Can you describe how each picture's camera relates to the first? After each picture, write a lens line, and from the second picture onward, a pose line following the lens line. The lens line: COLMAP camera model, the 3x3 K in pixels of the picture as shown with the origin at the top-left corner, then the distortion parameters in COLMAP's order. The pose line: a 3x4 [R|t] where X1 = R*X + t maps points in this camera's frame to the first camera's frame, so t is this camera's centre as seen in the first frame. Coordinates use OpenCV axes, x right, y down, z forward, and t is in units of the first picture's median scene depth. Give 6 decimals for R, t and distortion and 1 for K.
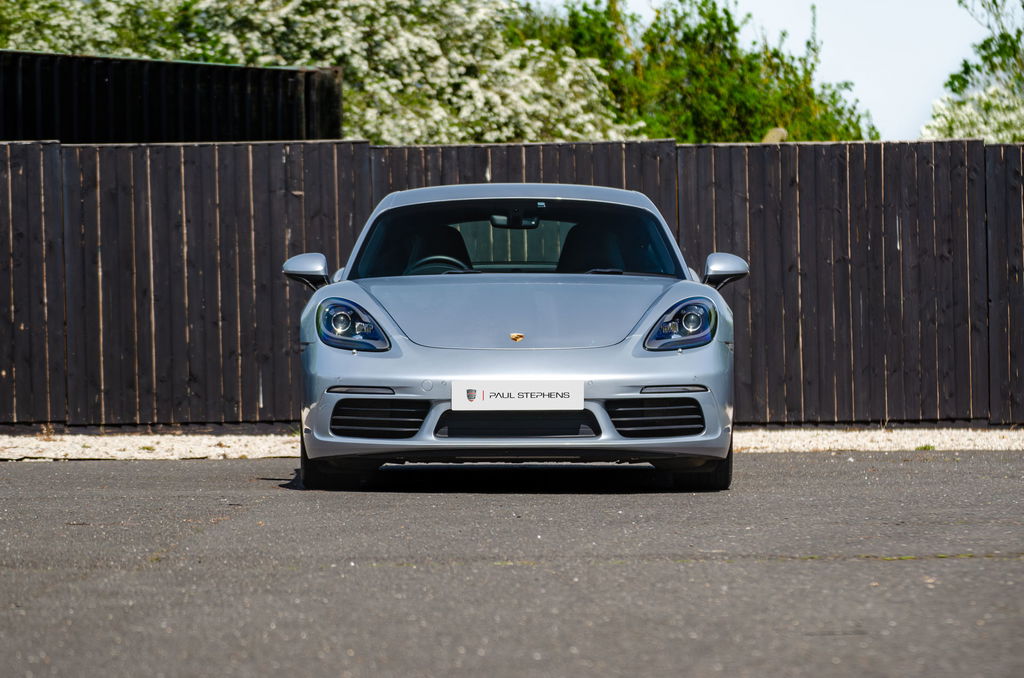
lens RADIAL K [[5705.0, 0, 484.2], [0, 5705.0, 295.1], [0, 0, 1]] dist [0.951430, 0.000000]
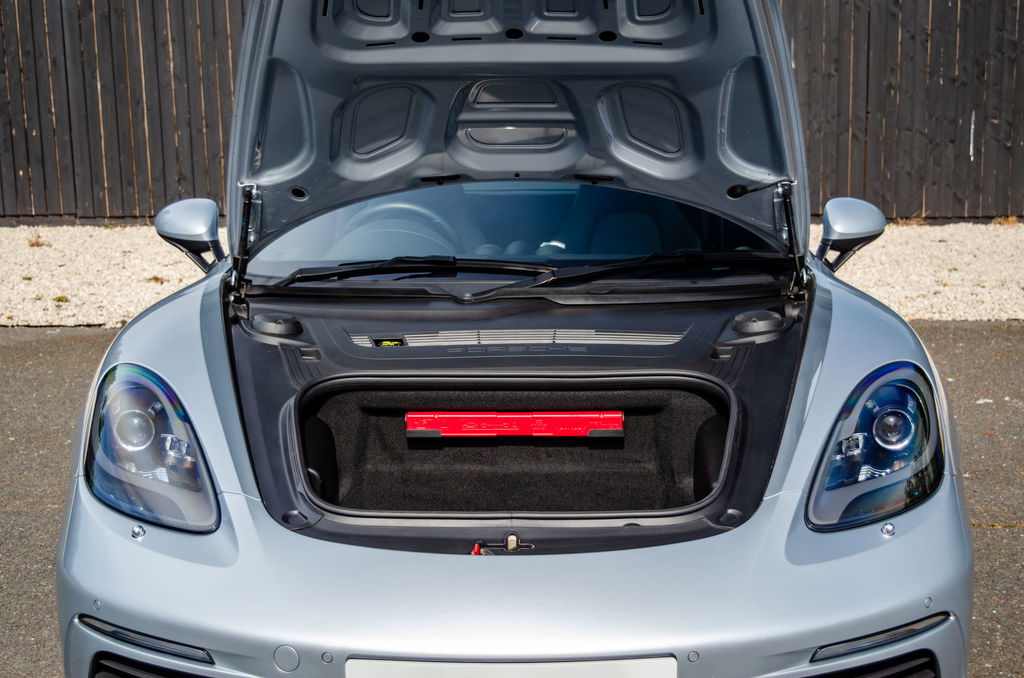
lens RADIAL K [[1567.9, 0, 512.3], [0, 1567.9, 344.1], [0, 0, 1]] dist [-0.005732, 0.000000]
pose [[0.998788, -0.009351, 0.048316, 0.000469], [-0.001288, 0.976477, 0.215617, -0.021293], [-0.049195, -0.215418, 0.975282, 0.677321]]
